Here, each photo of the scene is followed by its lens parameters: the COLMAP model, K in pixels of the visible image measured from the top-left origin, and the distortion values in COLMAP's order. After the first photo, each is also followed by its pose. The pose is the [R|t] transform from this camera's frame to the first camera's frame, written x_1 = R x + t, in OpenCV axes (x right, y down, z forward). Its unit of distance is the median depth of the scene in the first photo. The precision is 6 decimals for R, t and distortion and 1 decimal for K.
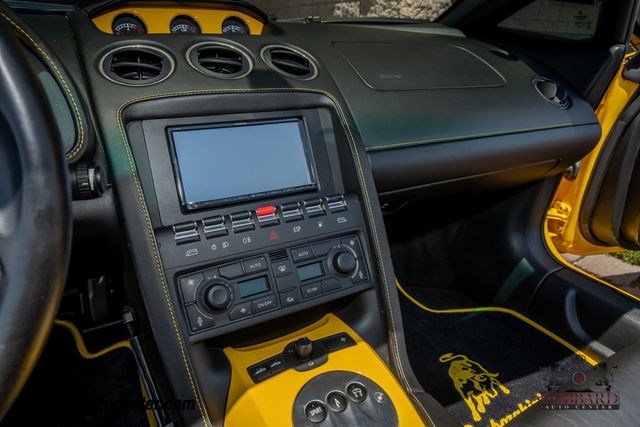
lens RADIAL K [[422.0, 0, 320.0], [0, 422.0, 213.5], [0, 0, 1]] dist [-0.003055, -0.000693]
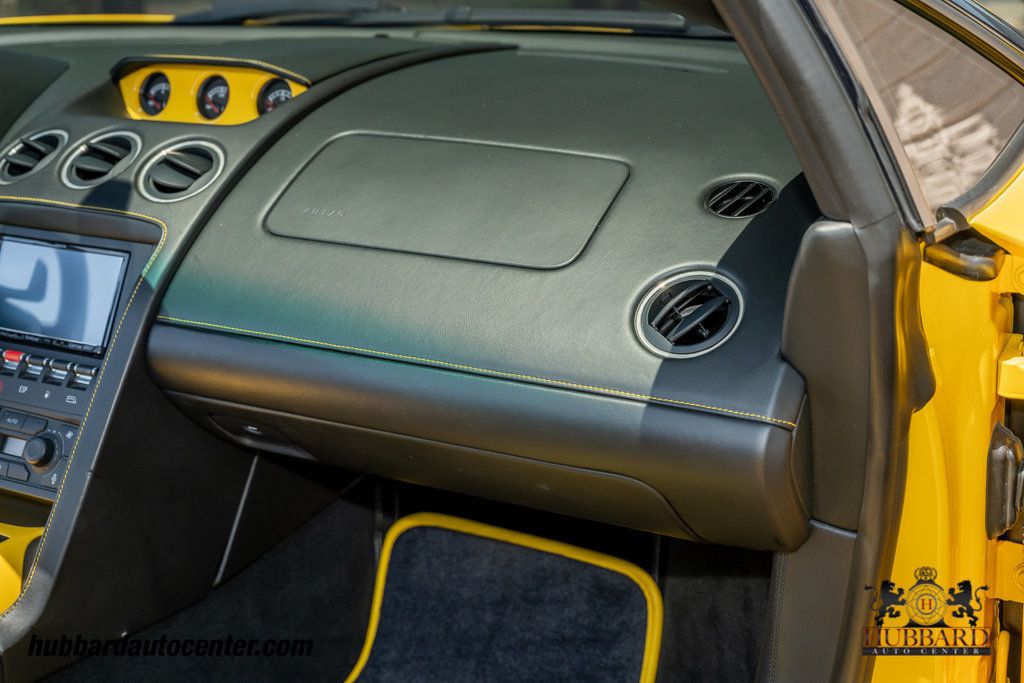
lens RADIAL K [[1611.3, 0, 512.0], [0, 1611.3, 341.5], [0, 0, 1]] dist [0.019419, 0.073525]
pose [[0.492644, 0.228226, -0.839771, 2.371005], [-0.297749, 0.950961, 0.083772, -0.466467], [0.817709, 0.208771, 0.536439, 0.104560]]
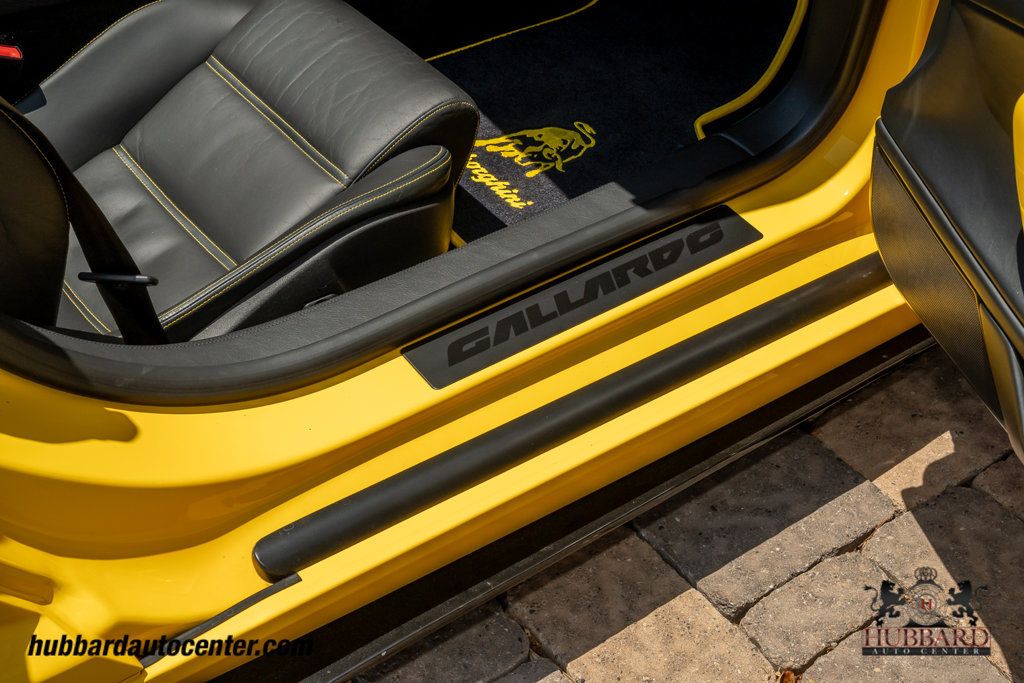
lens RADIAL K [[1479.0, 0, 512.0], [0, 1479.0, 341.5], [0, 0, 1]] dist [0.003887, 0.021715]
pose [[0.111413, 0.635331, -0.764161, 3.229889], [-0.415726, 0.728228, 0.544845, -0.863952], [0.902640, 0.256978, 0.345258, 0.334759]]
